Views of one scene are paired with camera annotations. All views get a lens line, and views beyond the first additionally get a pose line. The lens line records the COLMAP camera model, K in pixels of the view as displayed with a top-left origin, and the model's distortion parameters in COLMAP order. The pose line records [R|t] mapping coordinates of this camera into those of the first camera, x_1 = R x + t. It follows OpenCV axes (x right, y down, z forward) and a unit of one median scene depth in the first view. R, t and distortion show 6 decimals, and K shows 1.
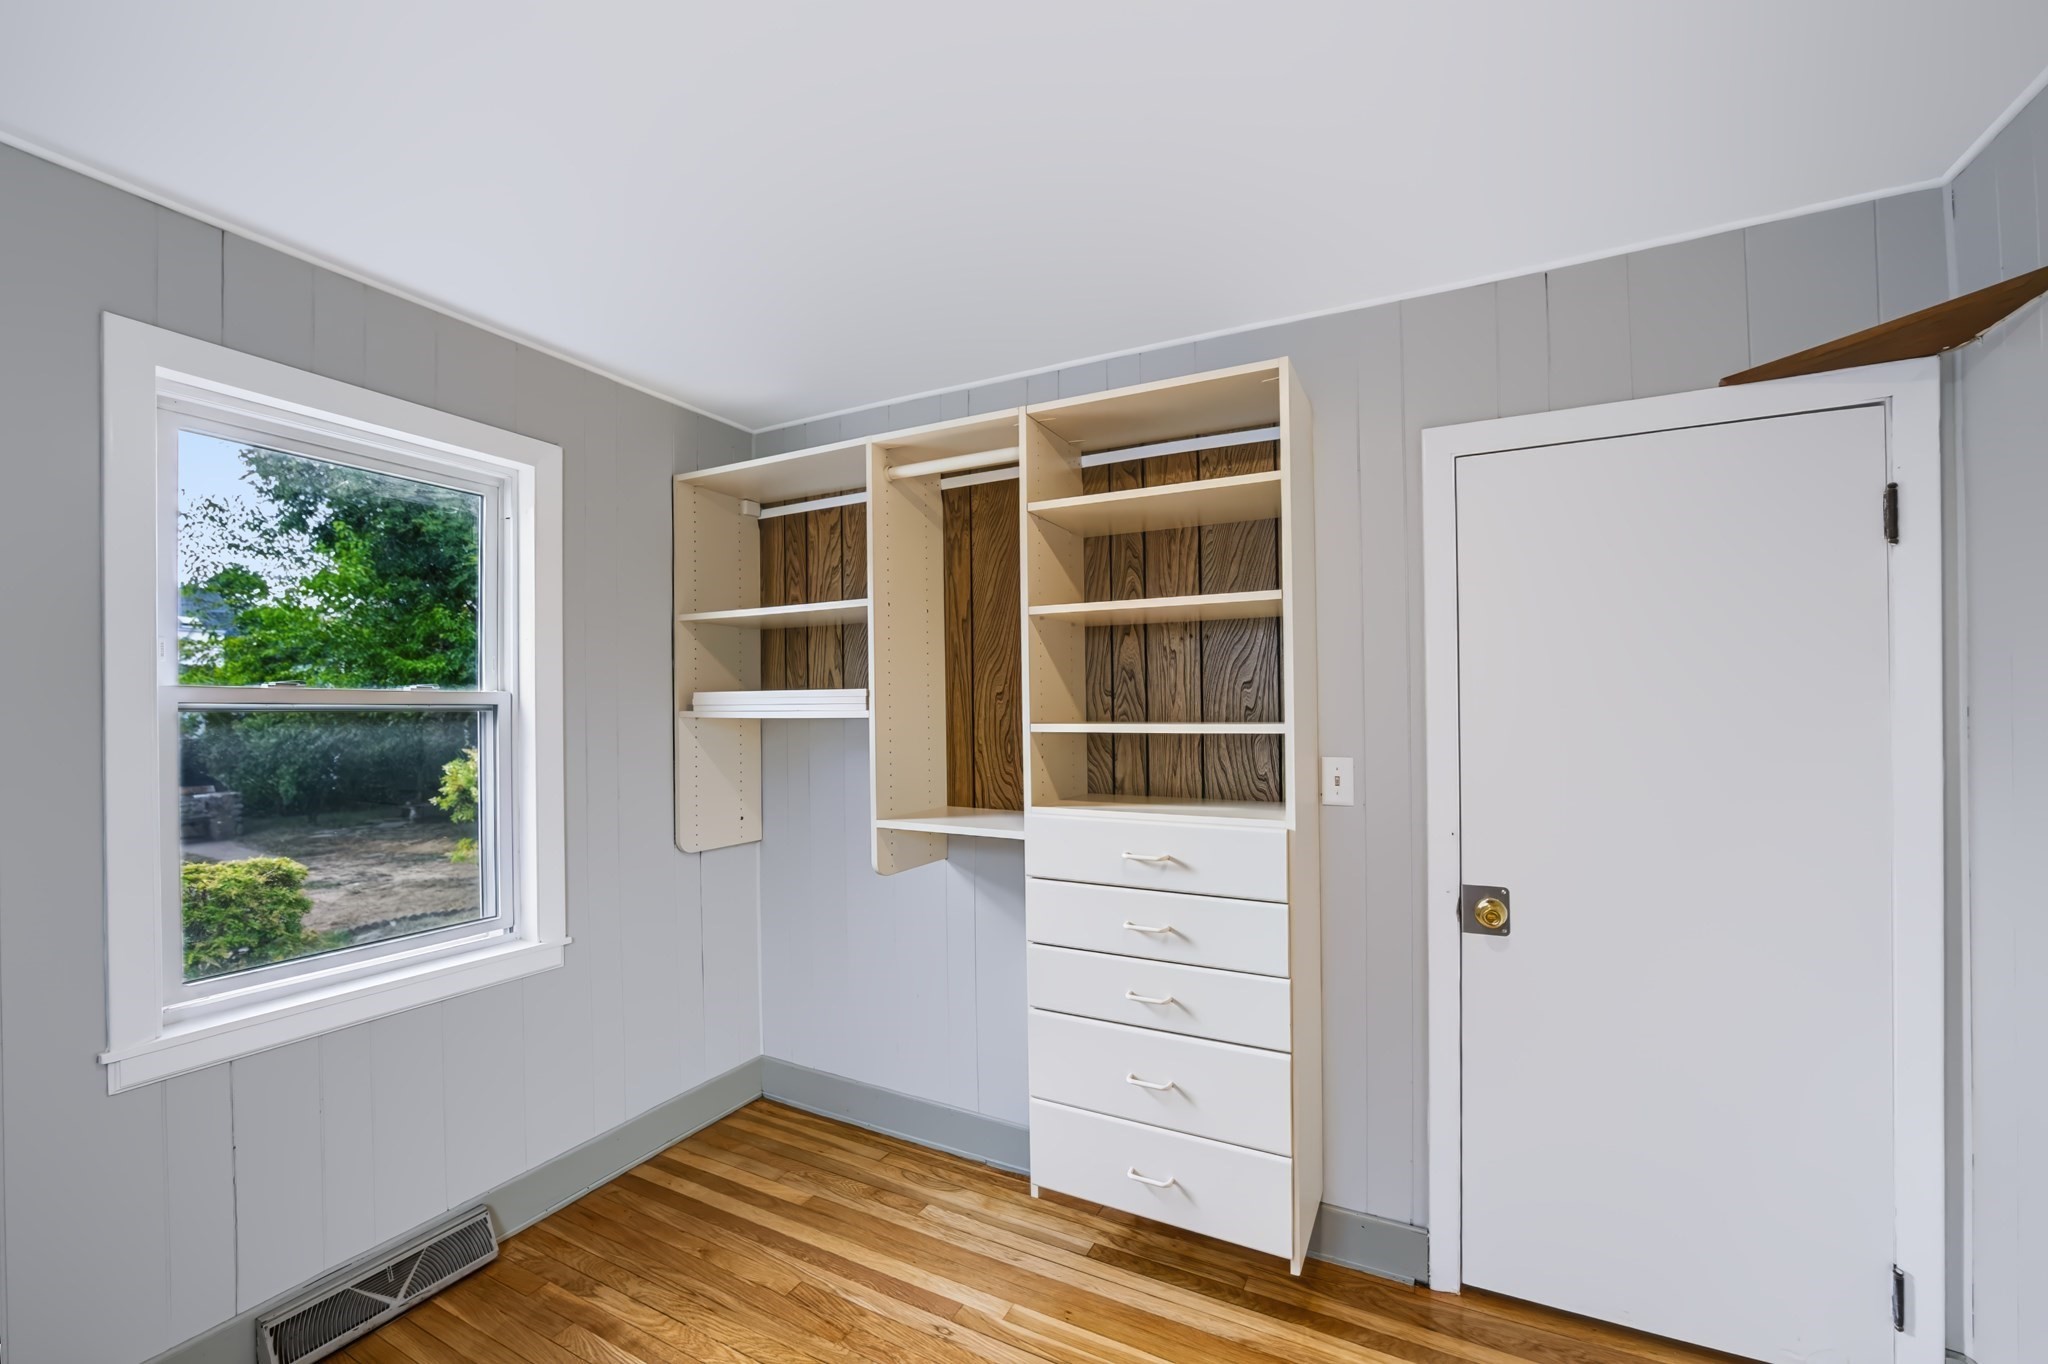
lens RADIAL K [[826.2, 0, 1041.4], [0, 826.2, 718.4], [0, 0, 1]] dist [-0.025321, 0.005250]
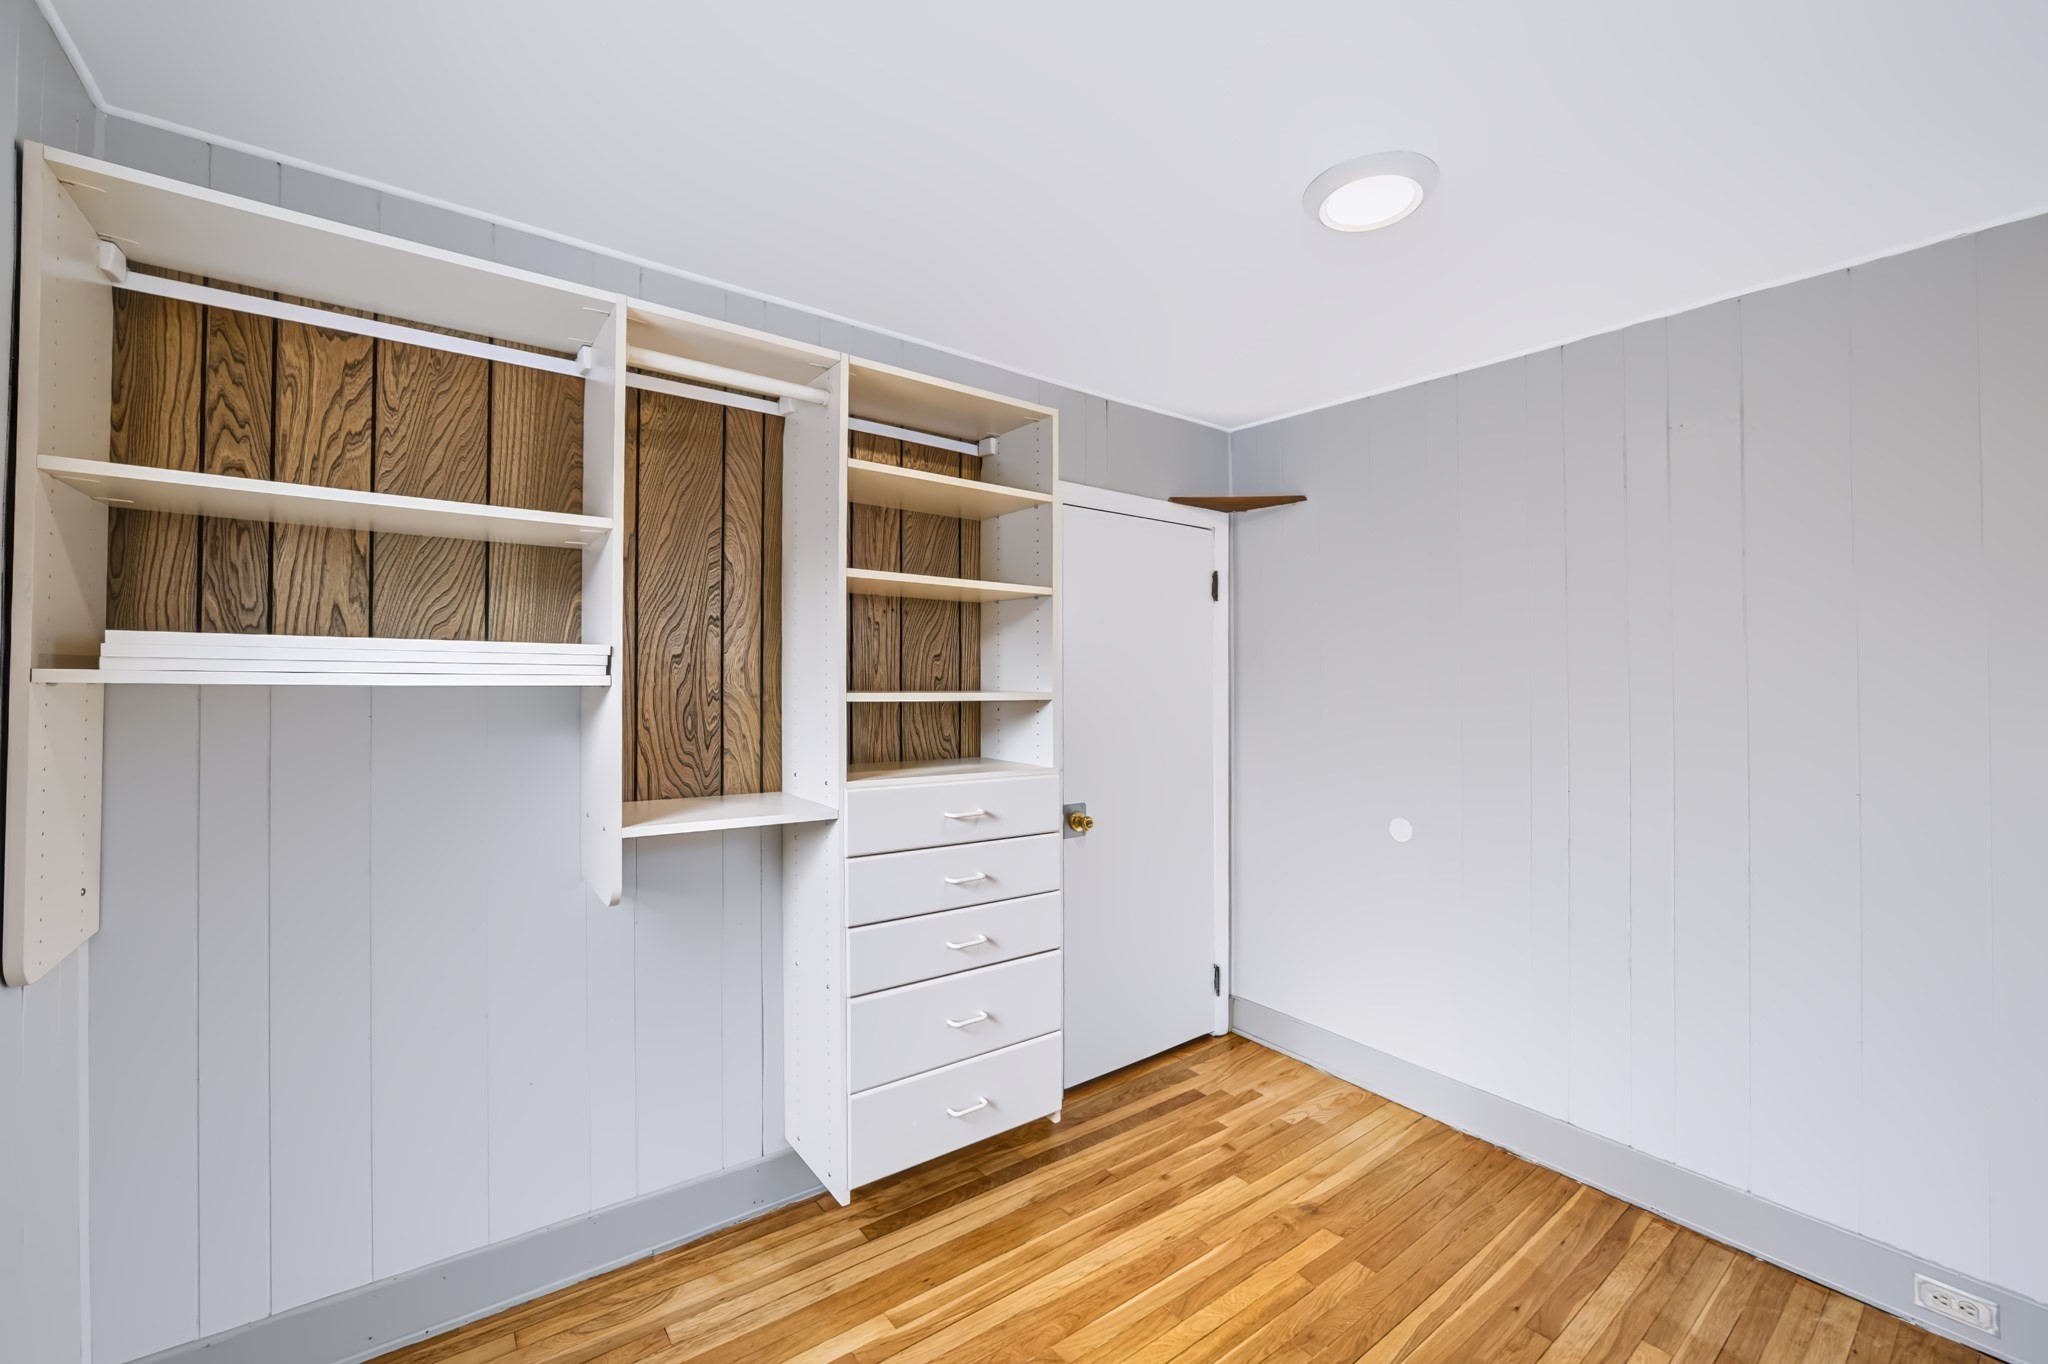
lens RADIAL K [[826.2, 0, 1031.0], [0, 826.2, 667.2], [0, 0, 1]] dist [-0.025321, 0.005250]
pose [[0.434826, 0.023064, 0.900219, -0.702646], [-0.003333, 0.999706, -0.024003, -0.001130], [-0.900508, 0.007437, 0.434775, 0.375576]]
